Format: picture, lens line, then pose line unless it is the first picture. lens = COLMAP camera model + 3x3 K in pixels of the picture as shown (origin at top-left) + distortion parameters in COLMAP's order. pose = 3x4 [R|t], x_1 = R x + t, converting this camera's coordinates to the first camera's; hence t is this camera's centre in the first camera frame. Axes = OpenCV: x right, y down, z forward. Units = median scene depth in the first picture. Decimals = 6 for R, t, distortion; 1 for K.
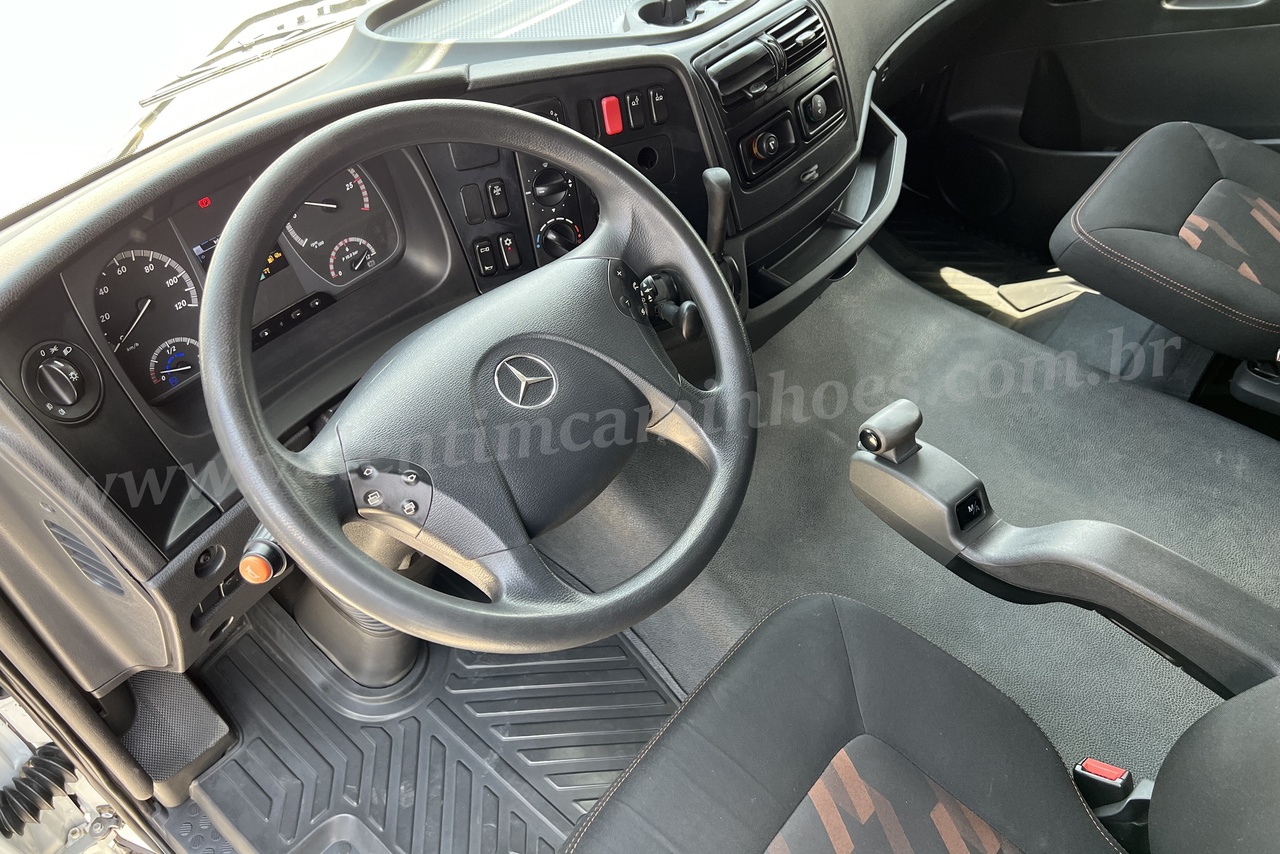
lens RADIAL K [[954.6, 0, 632.2], [0, 954.6, 427.9], [0, 0, 1]] dist [0.062305, -0.072530]
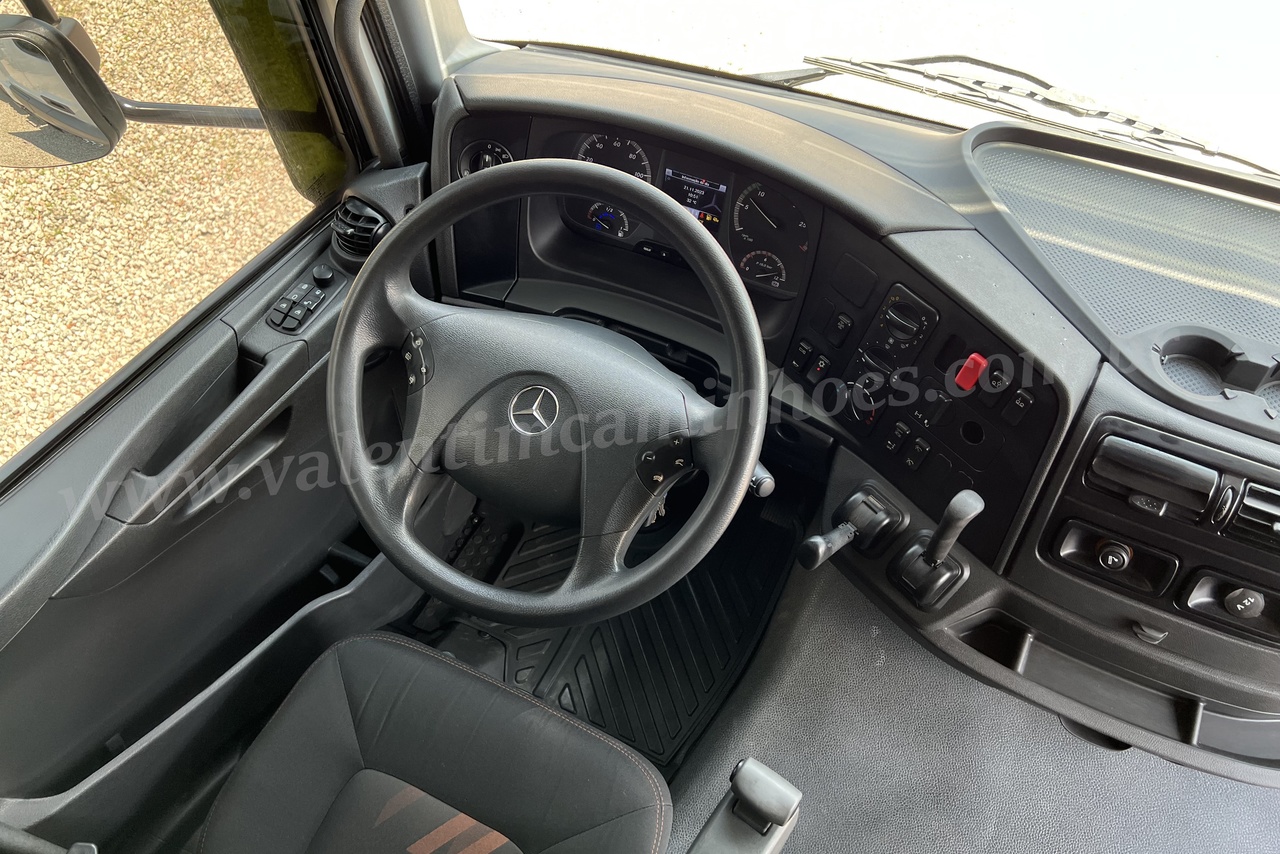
lens RADIAL K [[954.6, 0, 632.2], [0, 954.6, 427.9], [0, 0, 1]] dist [0.062305, -0.072530]
pose [[0.261675, 0.801394, -0.537861, 0.414761], [-0.697965, 0.542026, 0.468031, -0.485431], [0.666612, 0.252936, 0.701179, 0.157470]]
